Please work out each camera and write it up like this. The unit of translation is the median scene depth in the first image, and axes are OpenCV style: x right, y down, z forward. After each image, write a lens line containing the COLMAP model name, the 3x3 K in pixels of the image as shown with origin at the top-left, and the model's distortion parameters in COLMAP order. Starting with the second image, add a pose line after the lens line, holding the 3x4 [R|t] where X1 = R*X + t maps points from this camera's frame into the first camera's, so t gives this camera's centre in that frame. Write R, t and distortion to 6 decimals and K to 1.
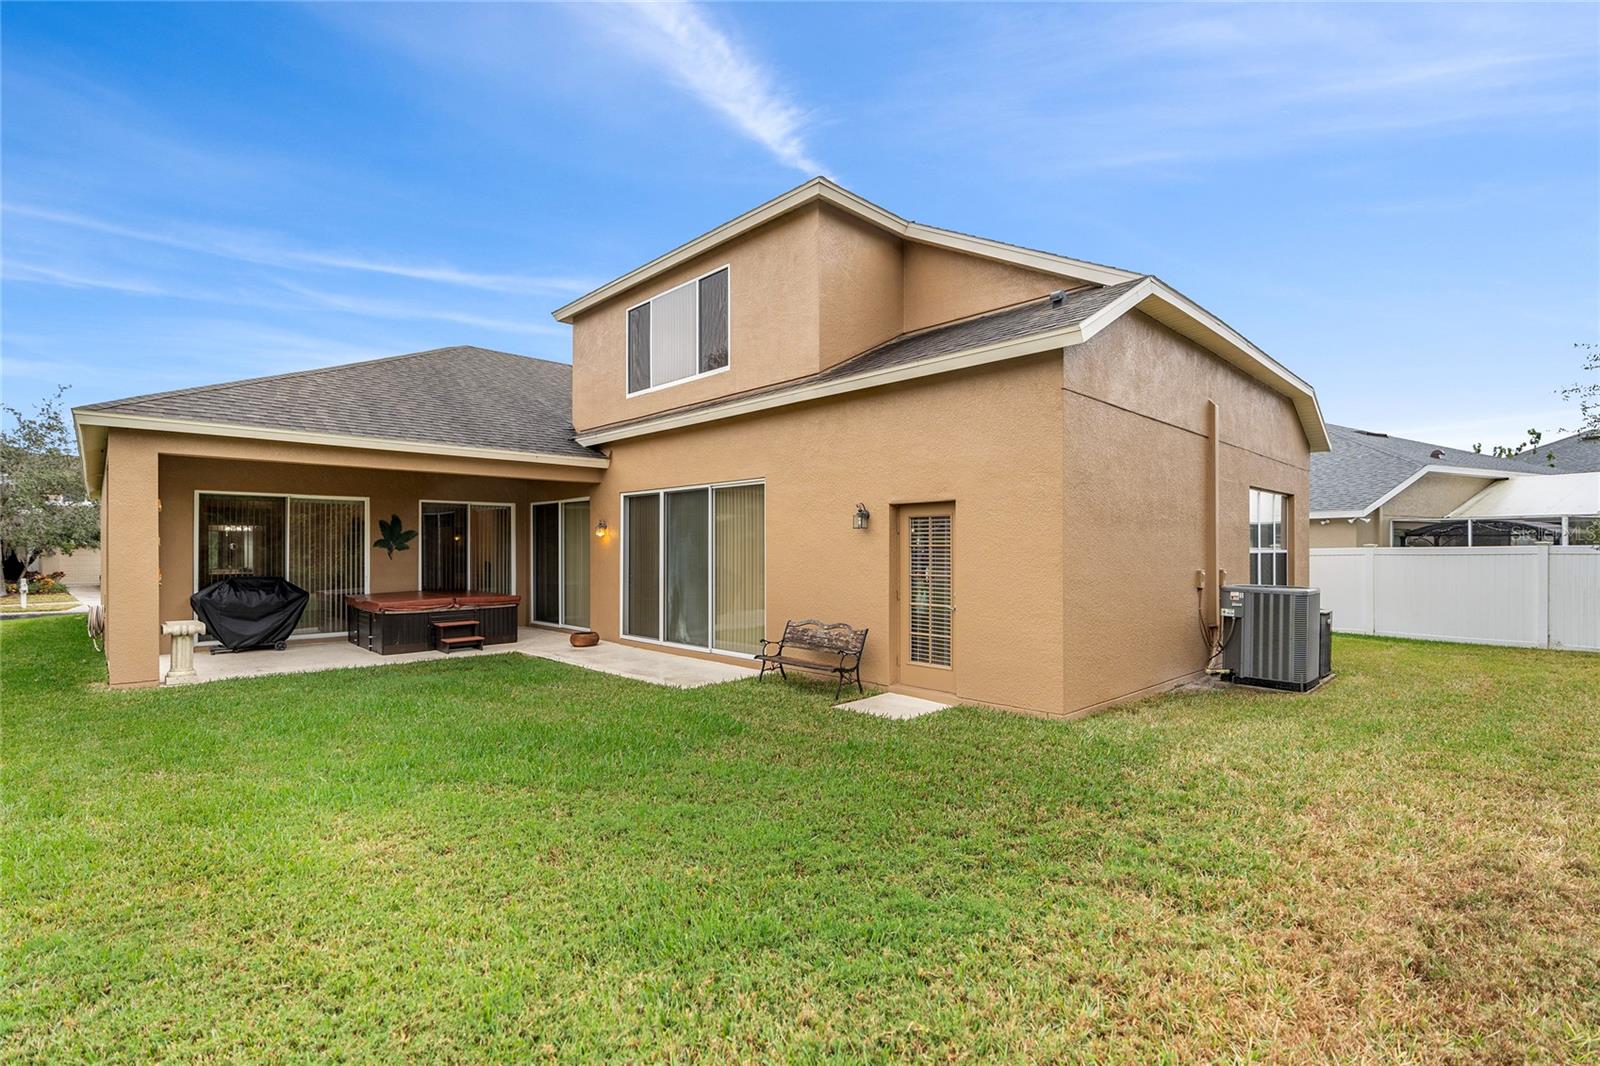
lens RADIAL K [[739.0, 0, 799.6], [0, 739.0, 542.3], [0, 0, 1]] dist [0.000662, 0.000034]
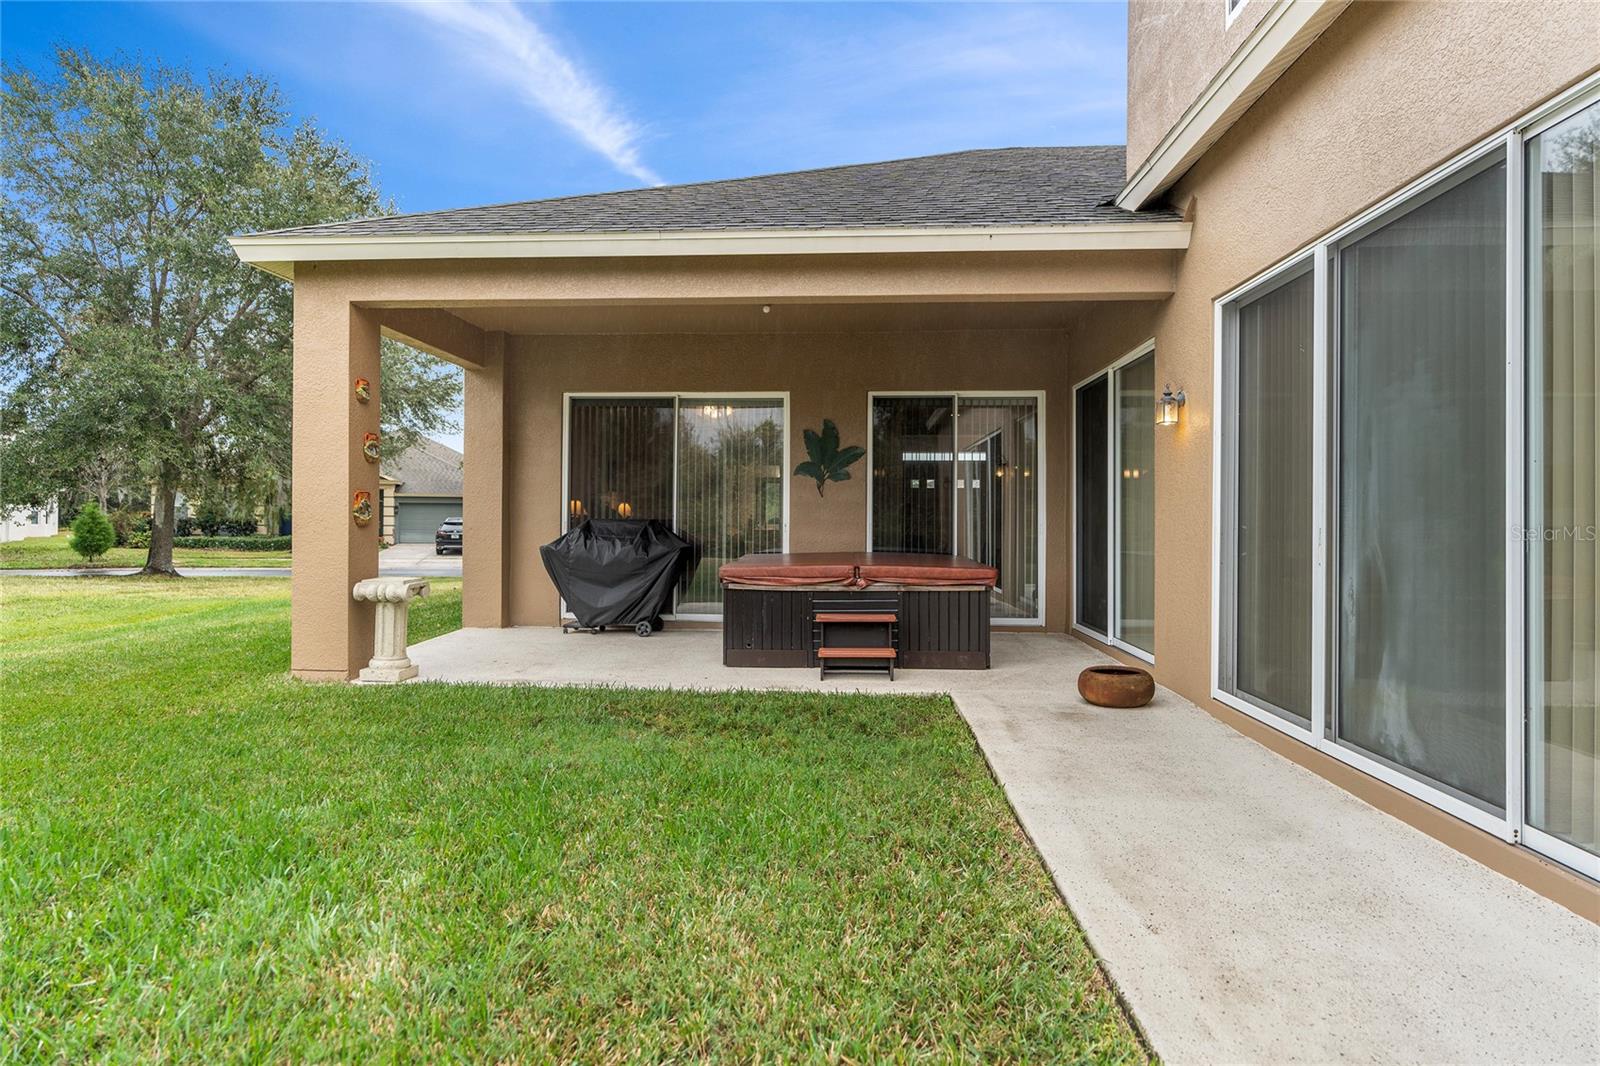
lens RADIAL K [[870.5, 0, 797.3], [0, 870.5, 528.0], [0, 0, 1]] dist [-0.000709, -0.000477]
pose [[0.662357, 0.010631, -0.749113, -0.059228], [0.000148, 0.999897, 0.014321, 0.042238], [0.749188, -0.009597, 0.662288, 0.592068]]
